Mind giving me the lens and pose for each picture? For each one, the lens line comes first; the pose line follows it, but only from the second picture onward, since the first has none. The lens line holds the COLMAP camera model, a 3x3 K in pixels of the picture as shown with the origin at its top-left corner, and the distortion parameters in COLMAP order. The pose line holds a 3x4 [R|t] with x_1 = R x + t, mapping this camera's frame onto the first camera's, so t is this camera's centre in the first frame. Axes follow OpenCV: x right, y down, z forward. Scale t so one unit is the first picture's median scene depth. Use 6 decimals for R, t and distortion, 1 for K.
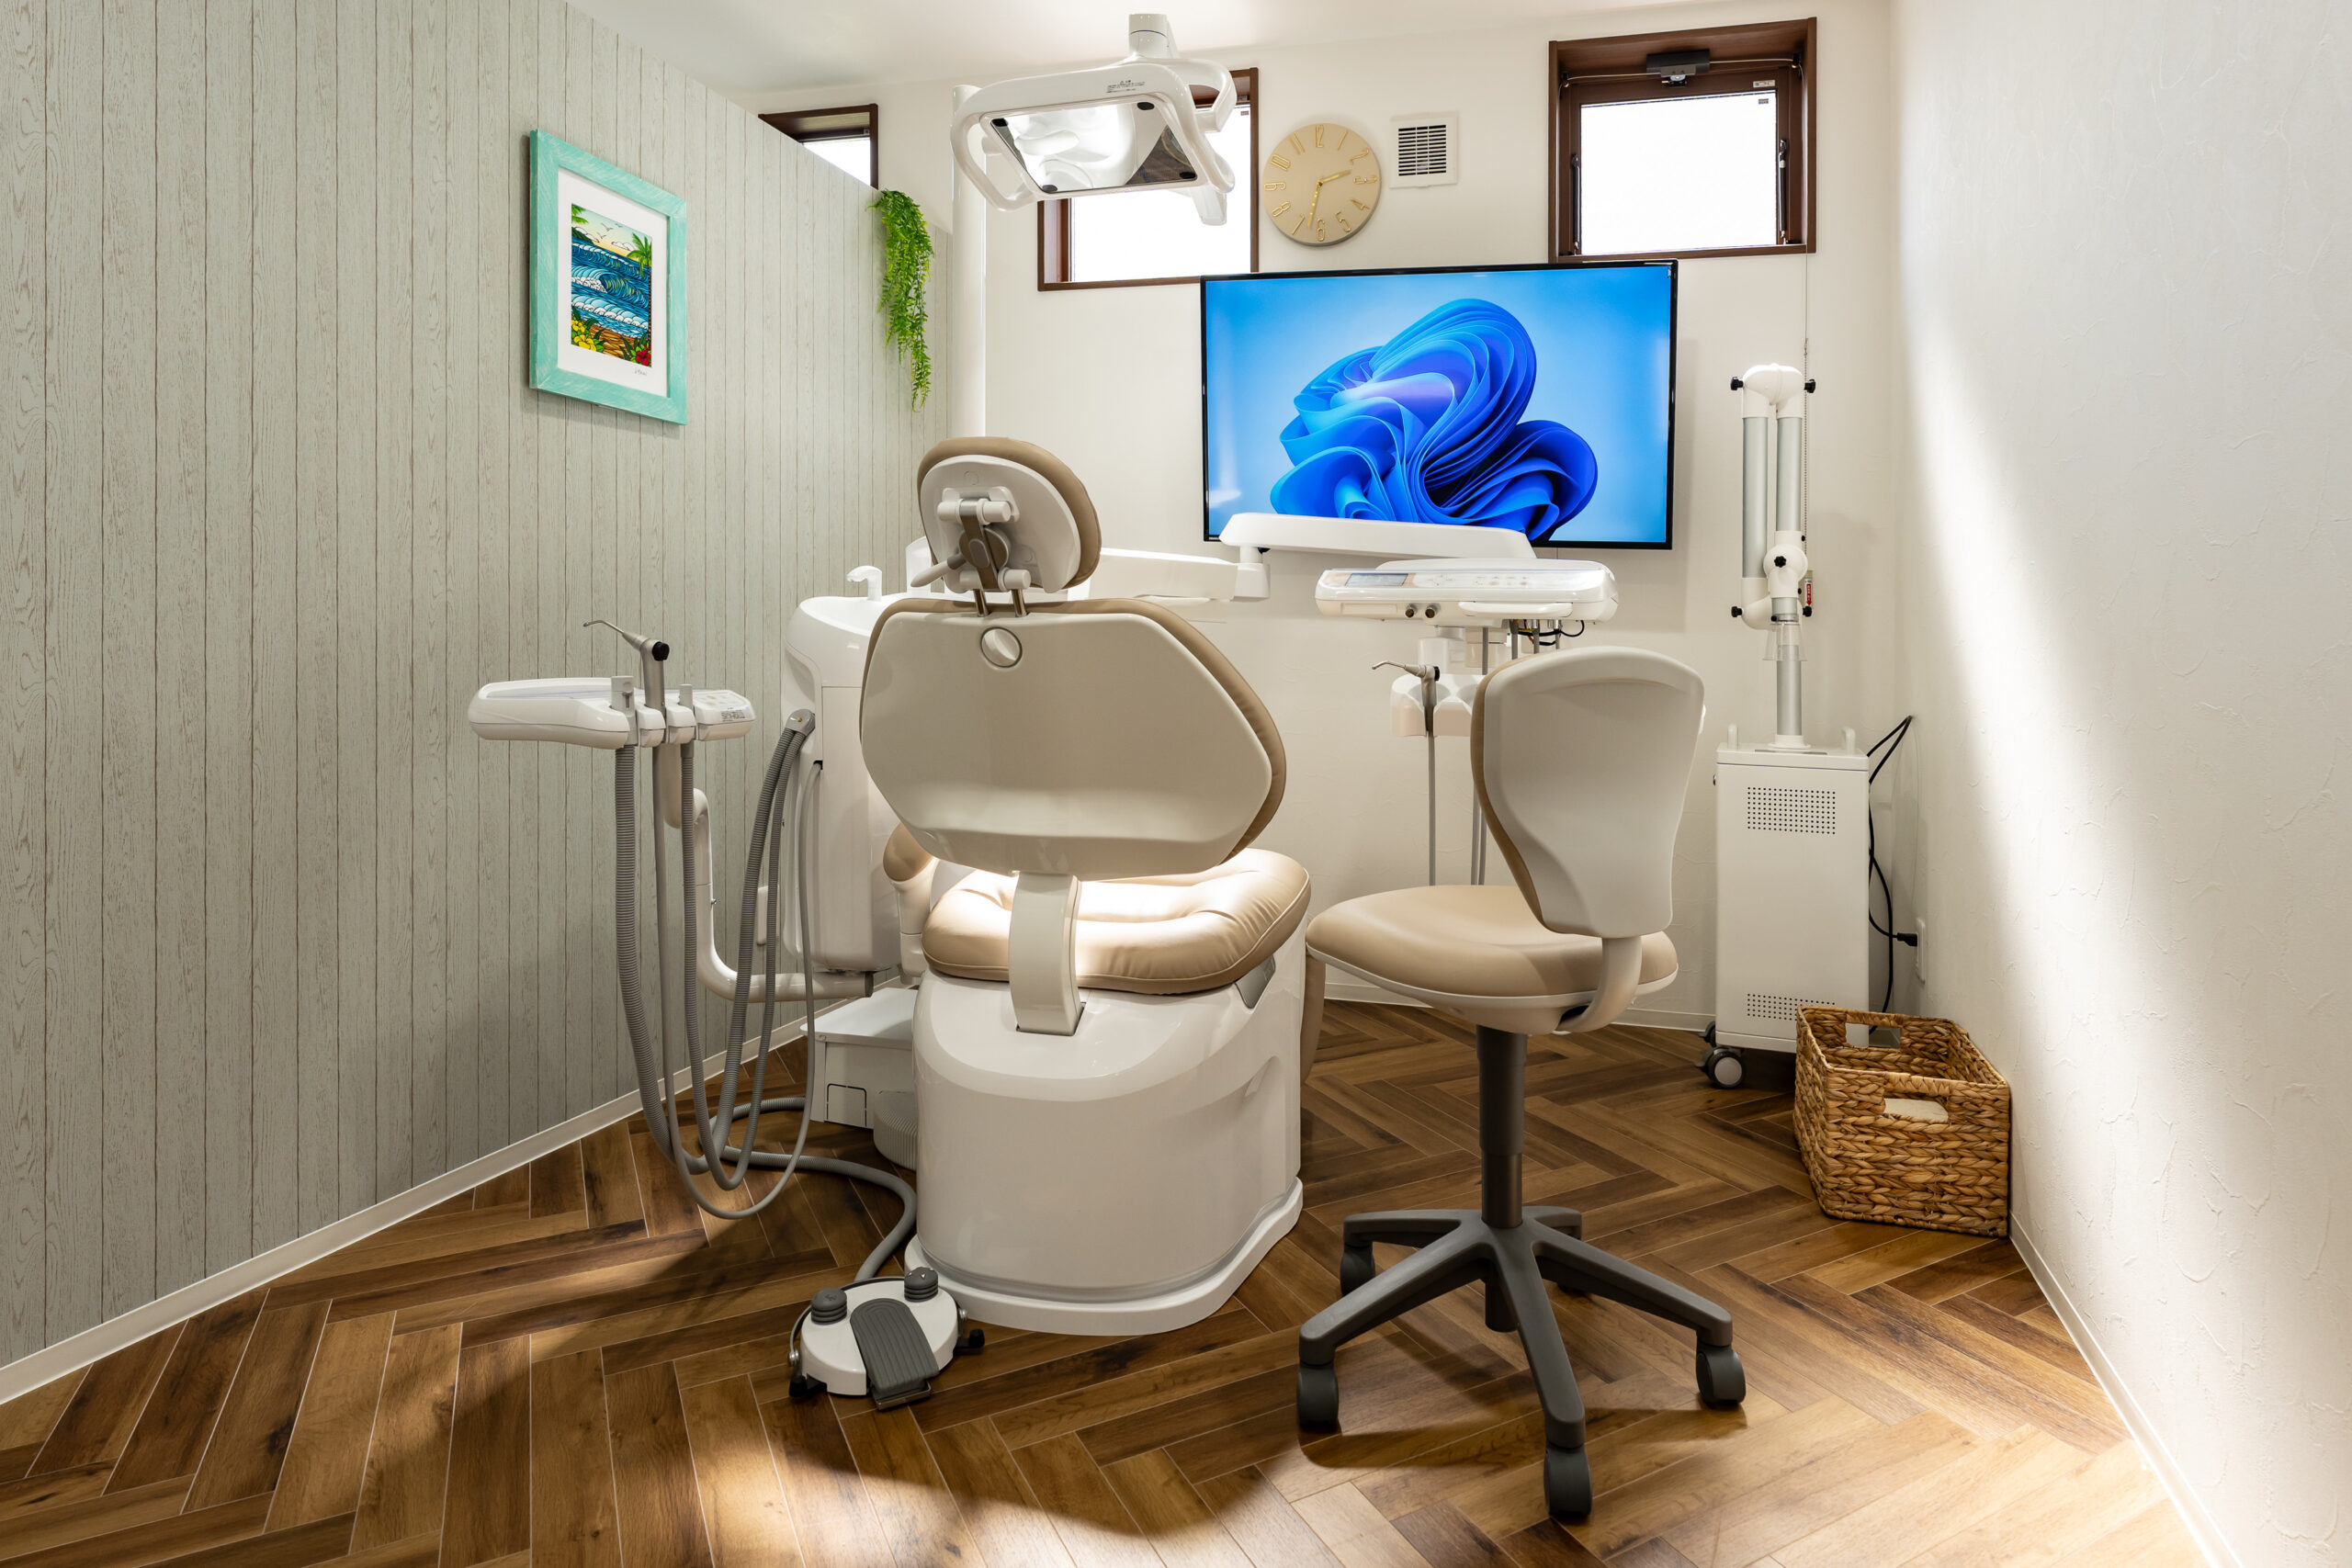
lens RADIAL K [[1274.1, 0, 1180.8], [0, 1274.1, 639.9], [0, 0, 1]] dist [0.001008, 0.000143]
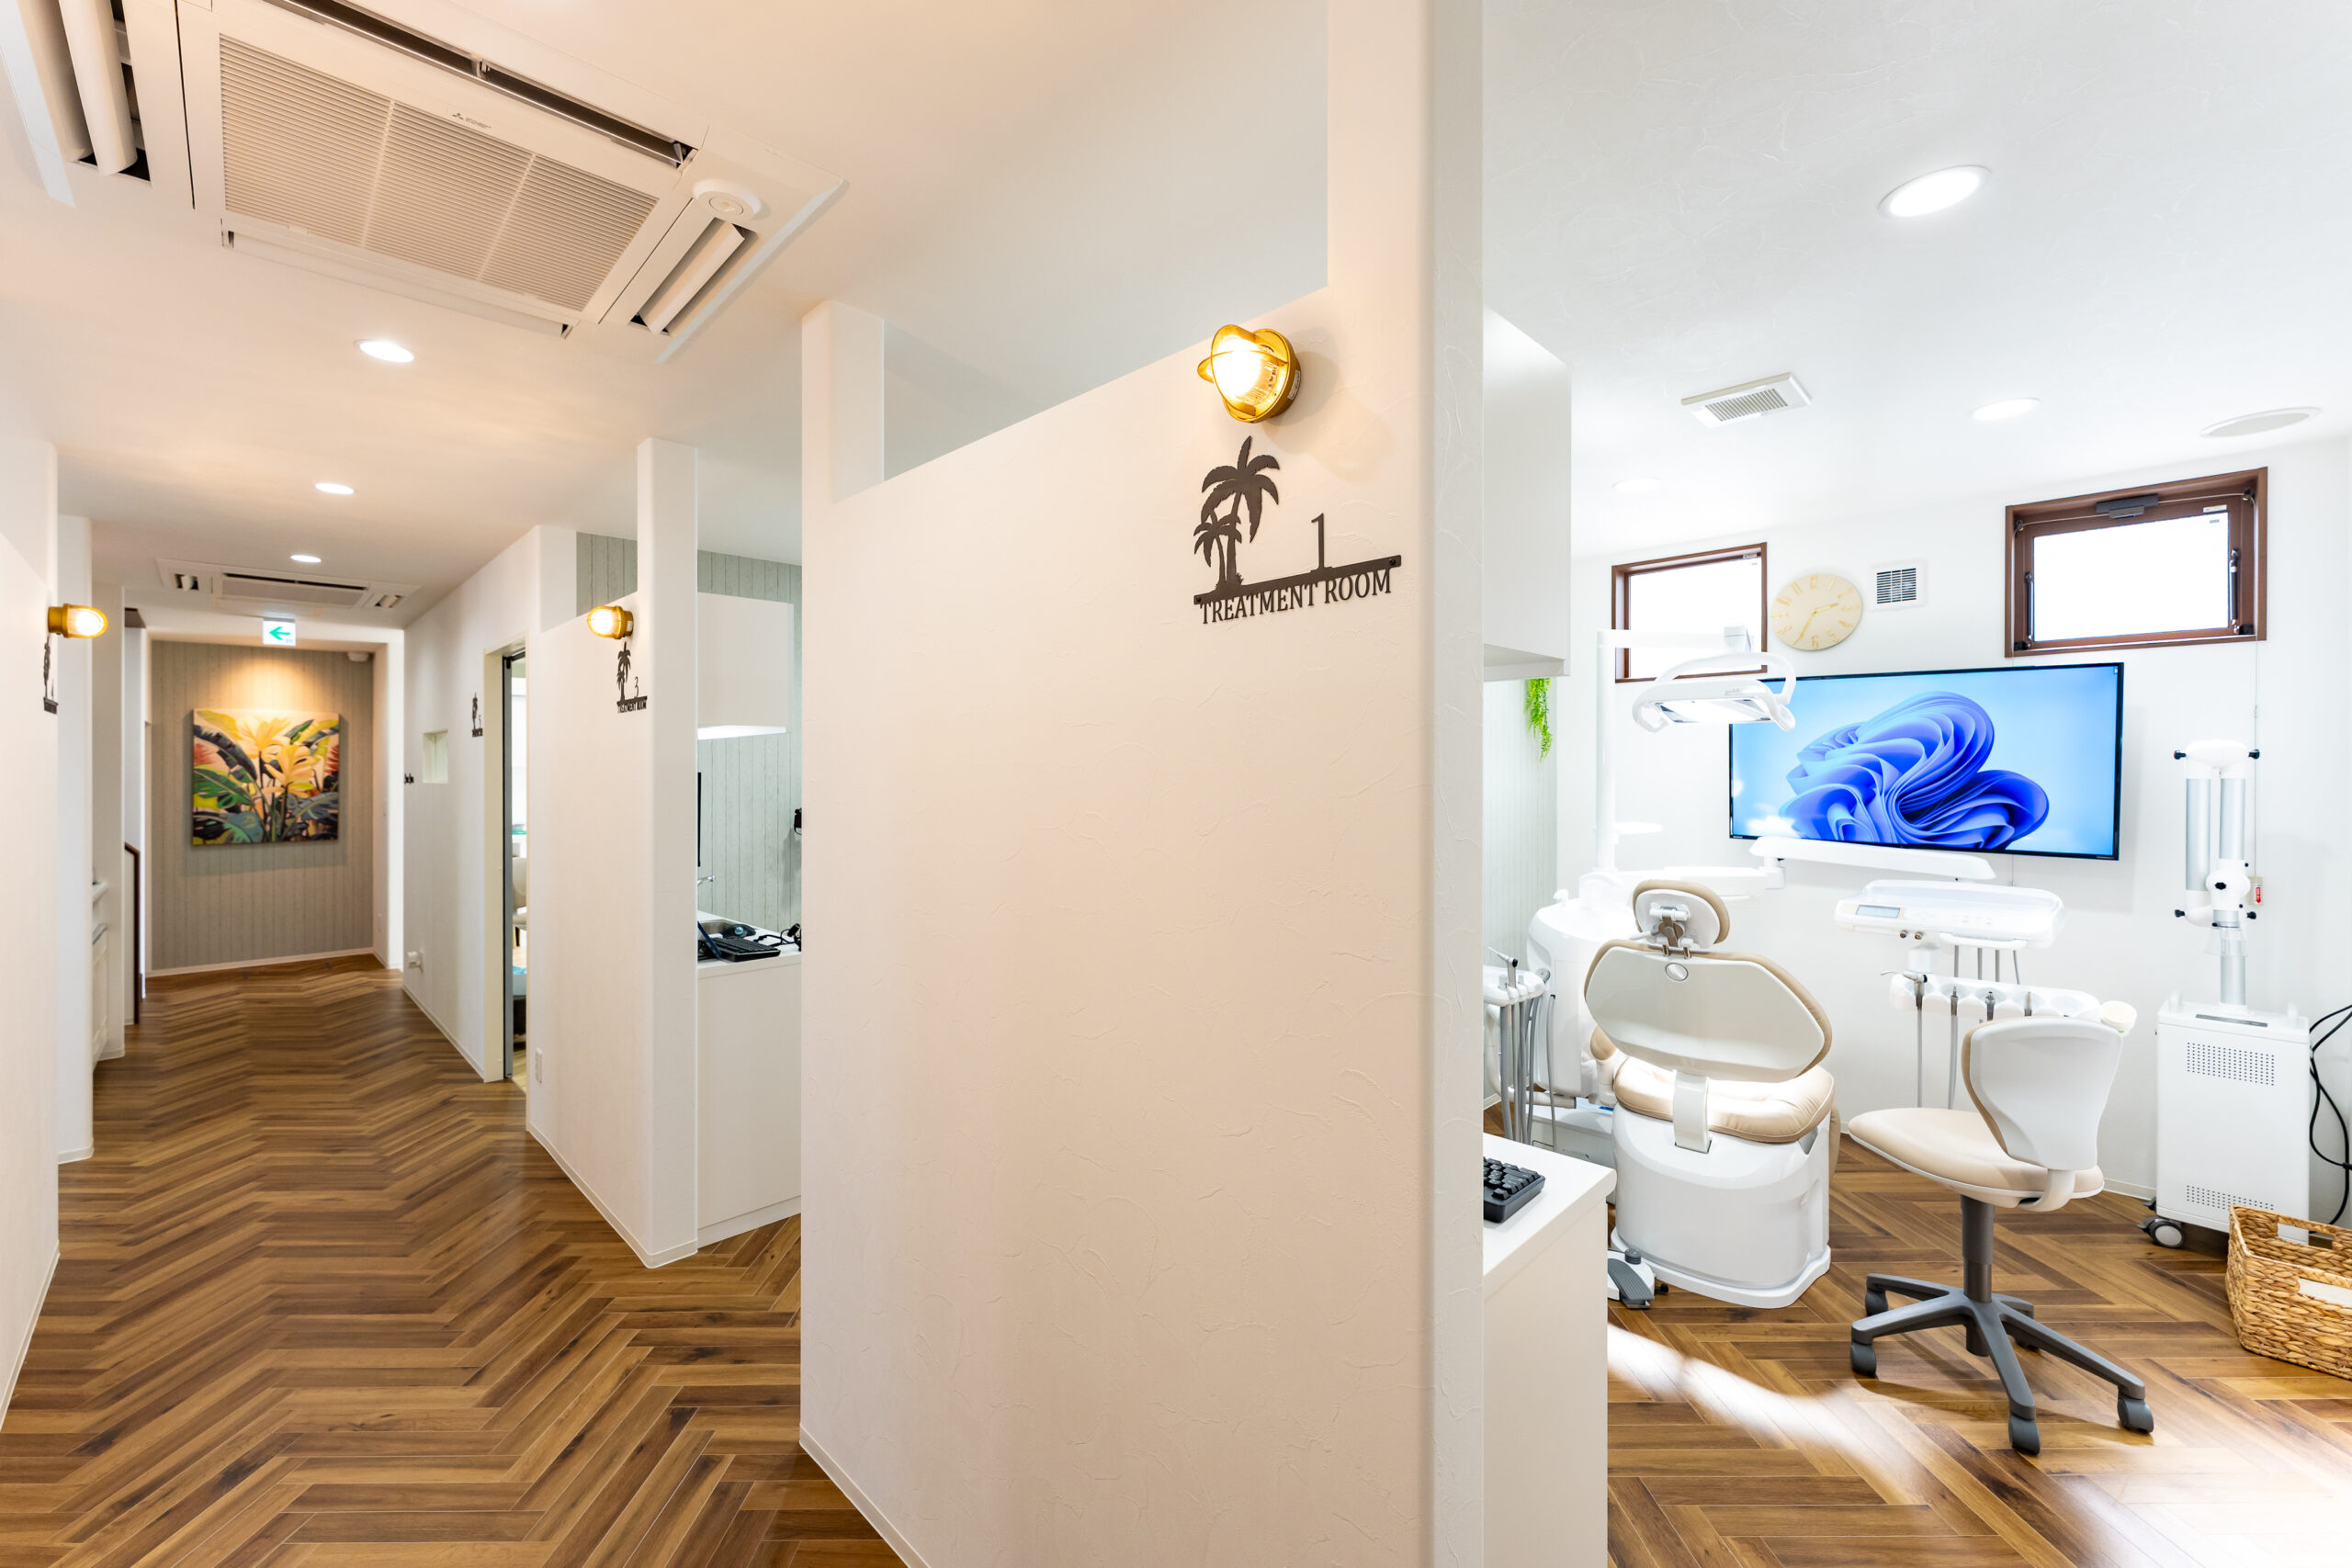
lens RADIAL K [[918.0, 0, 1144.8], [0, 918.0, 764.0], [0, 0, 1]] dist [0.003592, -0.000295]
pose [[0.894195, 0.000523, -0.447677, -0.198810], [0.000931, 0.999995, 0.003029, -0.281042], [0.447676, -0.003126, 0.894190, -0.637239]]
